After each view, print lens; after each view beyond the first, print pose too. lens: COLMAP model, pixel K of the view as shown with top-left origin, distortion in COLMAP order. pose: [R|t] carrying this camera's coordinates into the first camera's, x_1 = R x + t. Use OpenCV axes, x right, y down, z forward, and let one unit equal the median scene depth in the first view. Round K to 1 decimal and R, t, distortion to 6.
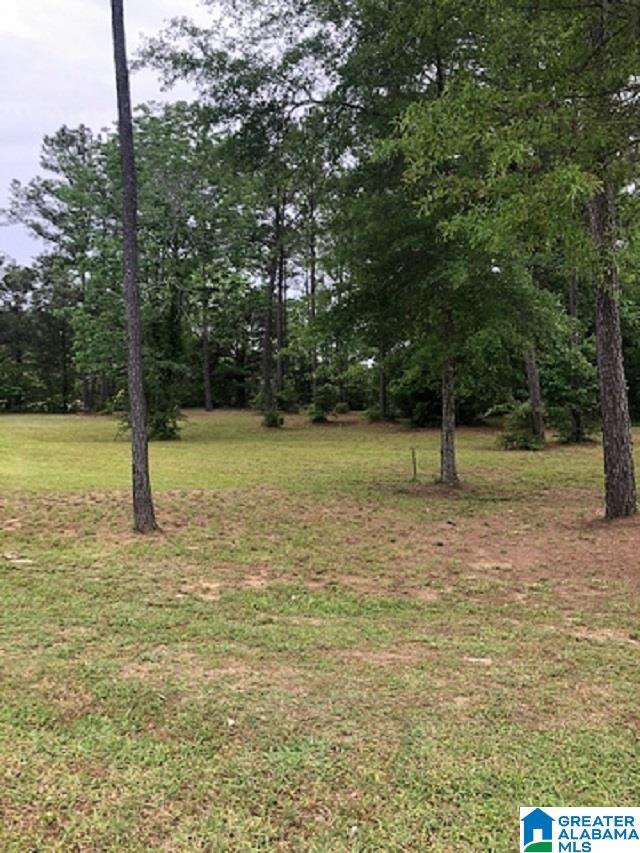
lens RADIAL K [[700.6, 0, 320.5], [0, 700.6, 424.6], [0, 0, 1]] dist [-0.001025, -0.000248]
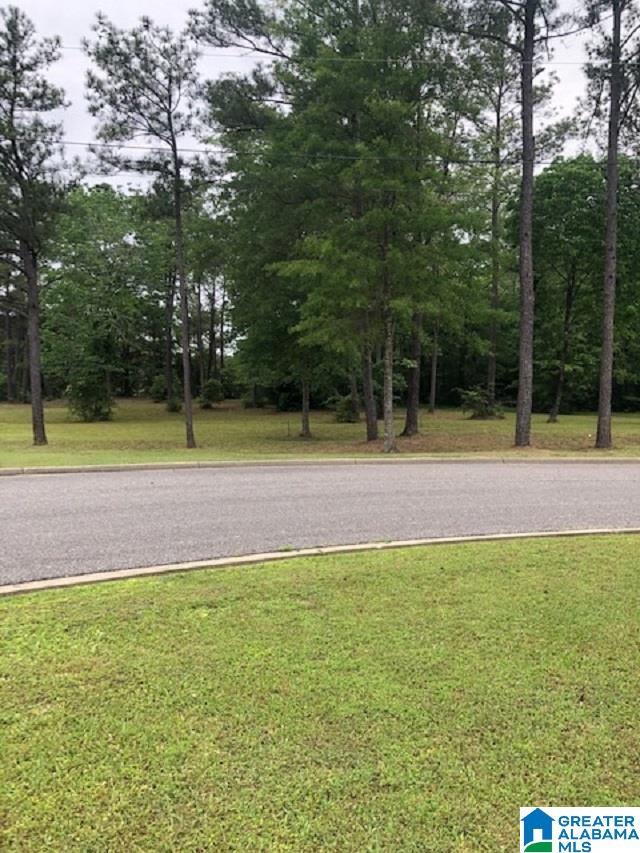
lens RADIAL K [[700.6, 0, 320.0], [0, 700.6, 426.3], [0, 0, 1]] dist [-0.001025, -0.000248]
pose [[0.978116, -0.010818, 0.207779, -0.115515], [0.006636, 0.999761, 0.020814, 0.007577], [-0.207955, -0.018979, 0.977954, -0.575840]]
